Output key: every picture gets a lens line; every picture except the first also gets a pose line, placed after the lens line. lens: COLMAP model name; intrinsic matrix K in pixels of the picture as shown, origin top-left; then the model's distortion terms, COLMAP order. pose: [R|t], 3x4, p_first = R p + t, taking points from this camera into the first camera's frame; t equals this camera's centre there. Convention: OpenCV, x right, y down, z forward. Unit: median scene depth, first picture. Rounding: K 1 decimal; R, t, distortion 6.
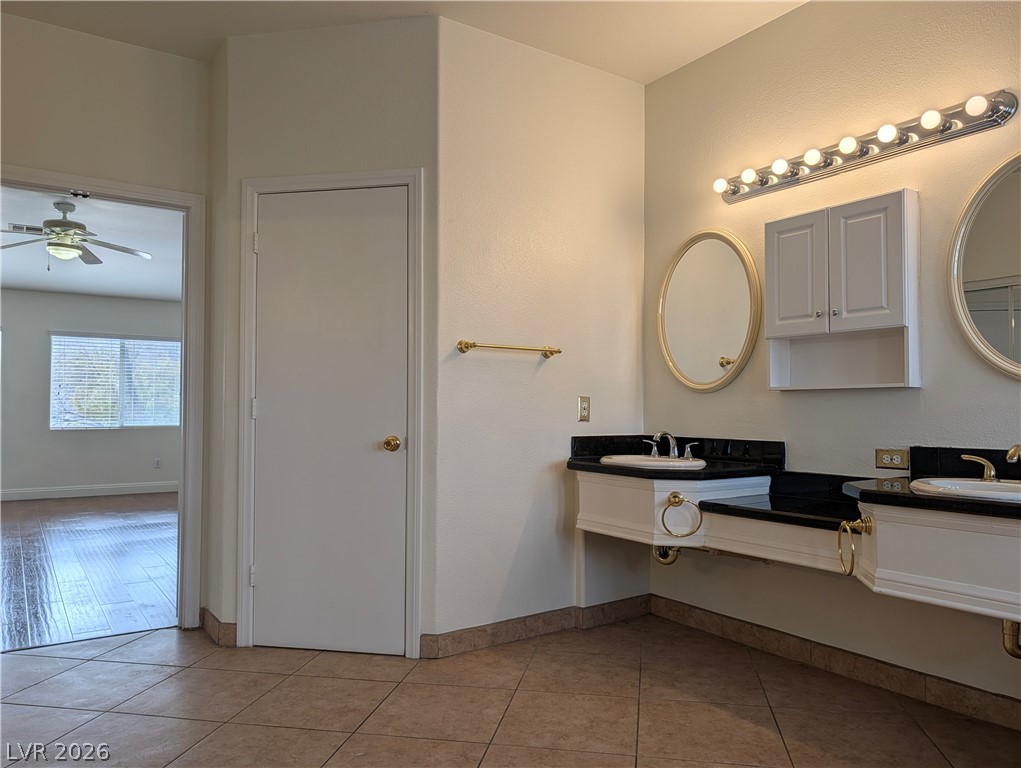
lens RADIAL K [[734.9, 0, 501.2], [0, 734.9, 390.2], [0, 0, 1]] dist [0.045698, -0.066032]
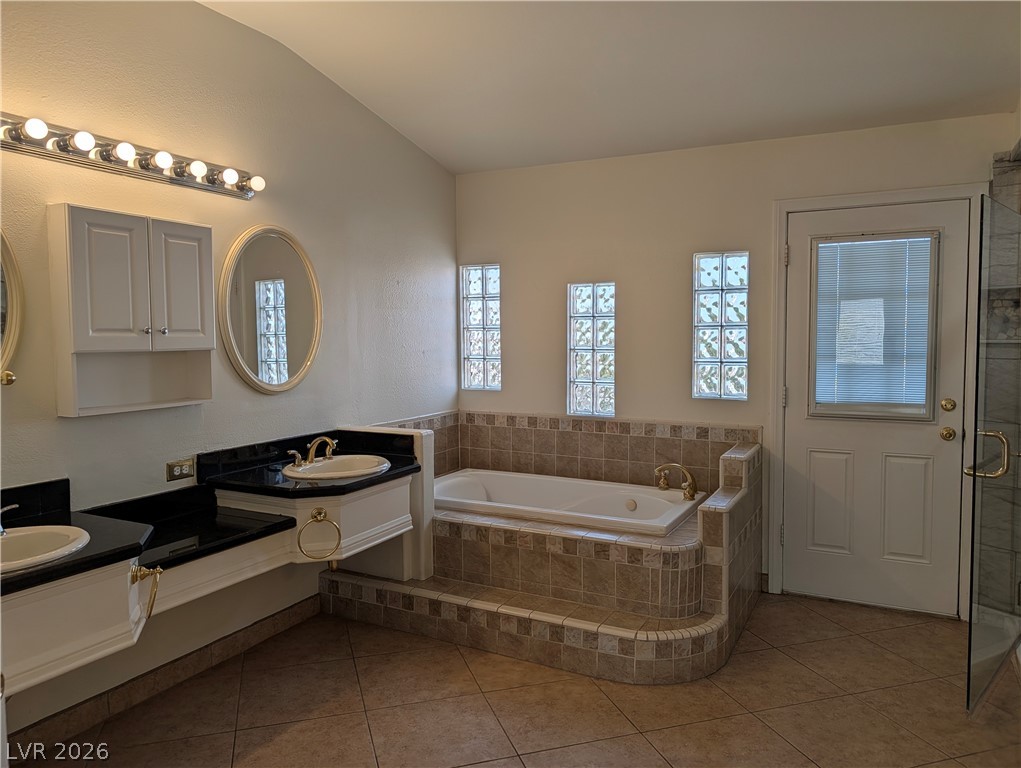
lens RADIAL K [[727.4, 0, 514.6], [0, 727.4, 378.7], [0, 0, 1]] dist [0.039012, -0.045002]
pose [[-0.490834, -0.051128, 0.869751, -0.500730], [-0.016222, 0.998640, 0.049550, -0.079127], [-0.871102, 0.010211, -0.490996, 0.870717]]
